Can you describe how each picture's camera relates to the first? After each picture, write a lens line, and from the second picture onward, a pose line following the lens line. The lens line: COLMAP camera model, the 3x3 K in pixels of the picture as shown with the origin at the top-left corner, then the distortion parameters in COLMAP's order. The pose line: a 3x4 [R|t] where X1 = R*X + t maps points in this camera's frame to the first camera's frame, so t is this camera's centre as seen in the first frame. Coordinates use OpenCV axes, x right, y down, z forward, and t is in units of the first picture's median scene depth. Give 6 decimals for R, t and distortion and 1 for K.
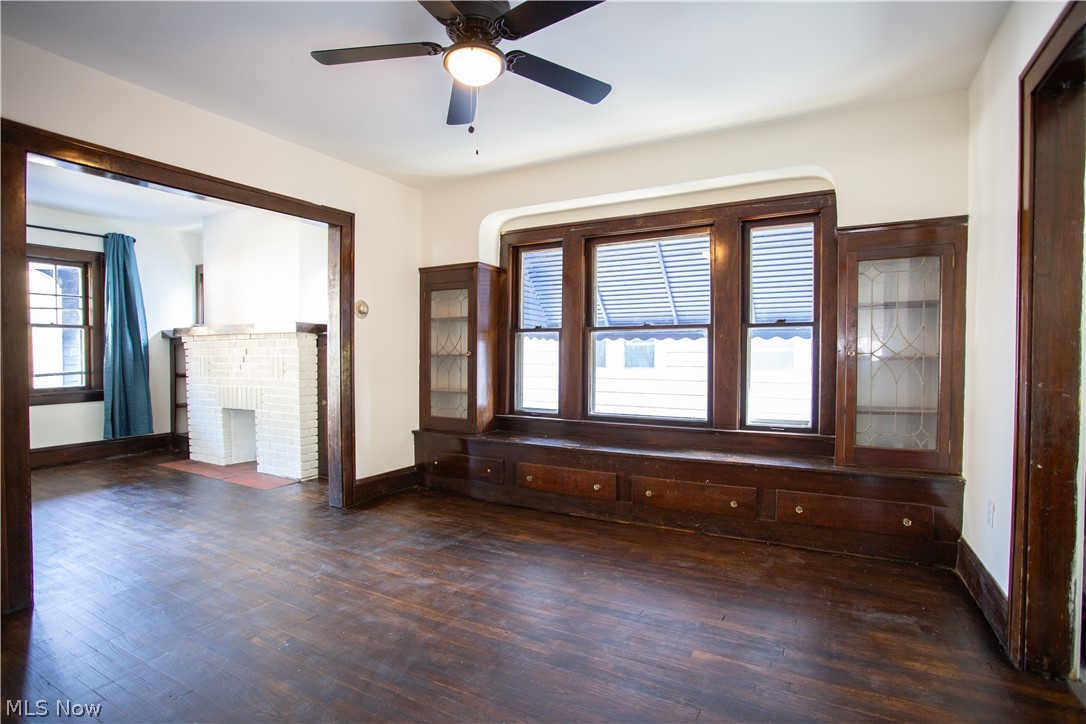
lens RADIAL K [[558.8, 0, 539.3], [0, 558.8, 365.7], [0, 0, 1]] dist [-0.022161, 0.006387]
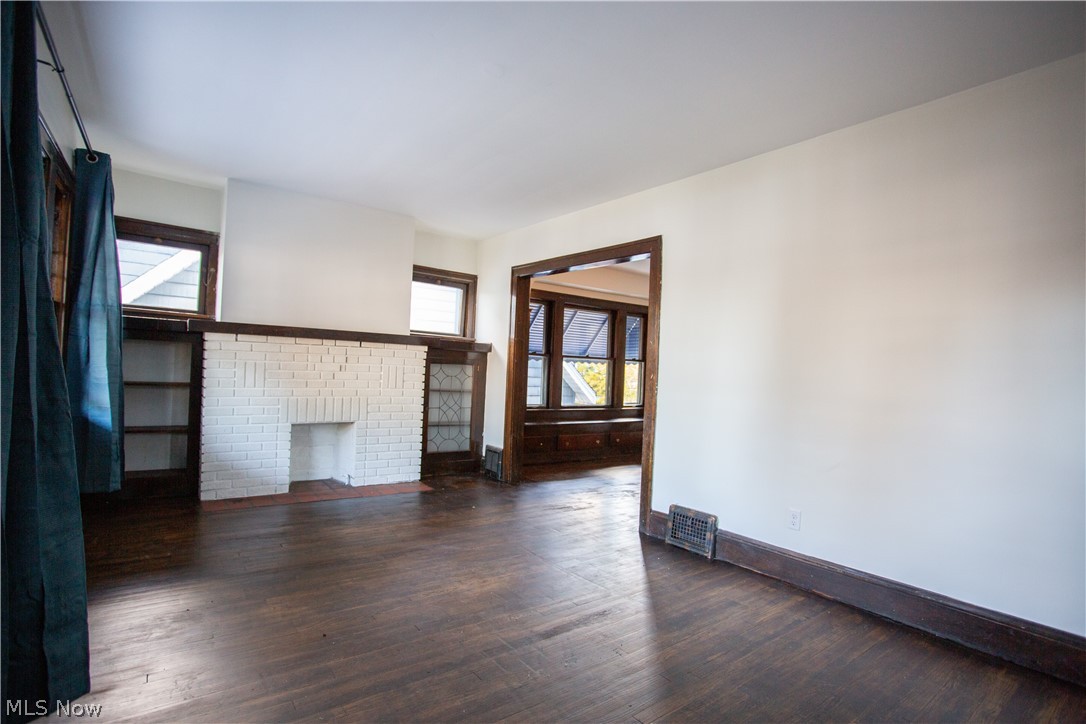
lens RADIAL K [[523.5, 0, 532.4], [0, 523.5, 367.8], [0, 0, 1]] dist [-0.021479, 0.005802]
pose [[0.403008, 0.016513, 0.915048, -1.372991], [-0.020568, 0.999748, -0.008983, -0.012220], [-0.914965, -0.015200, 0.403246, 0.412323]]
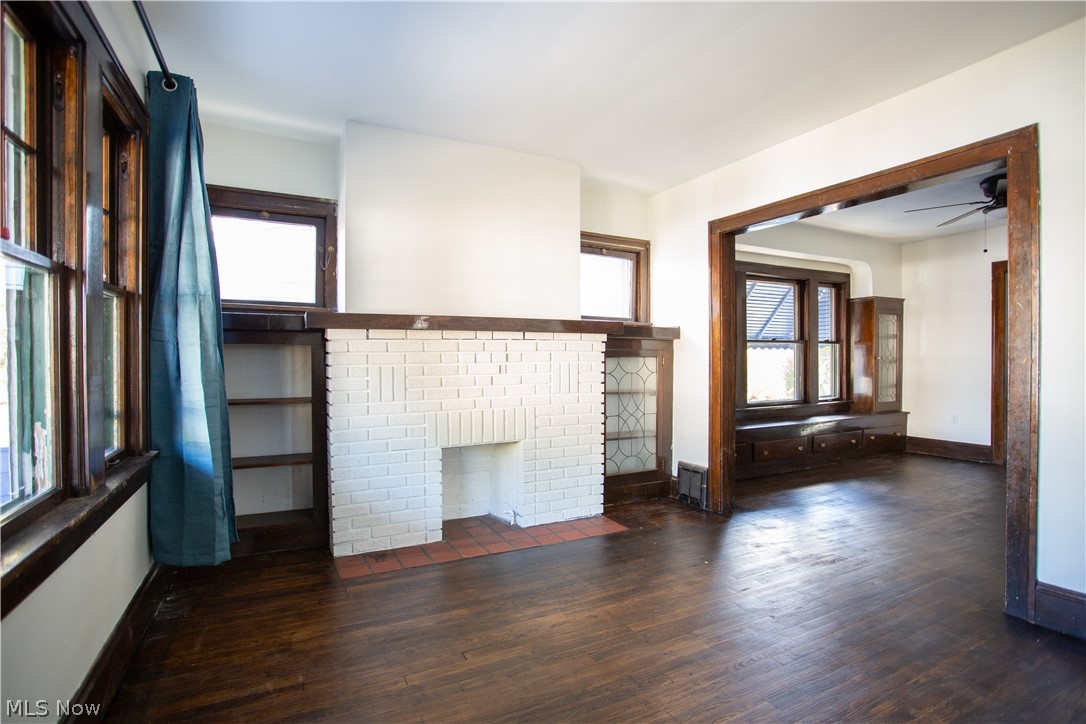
lens RADIAL K [[523.5, 0, 548.3], [0, 523.5, 362.2], [0, 0, 1]] dist [-0.021479, 0.005802]
pose [[0.526683, -0.009102, 0.850013, -1.198169], [0.025438, 0.999664, -0.005057, -0.017347], [-0.849681, 0.024286, 0.526738, 0.705087]]
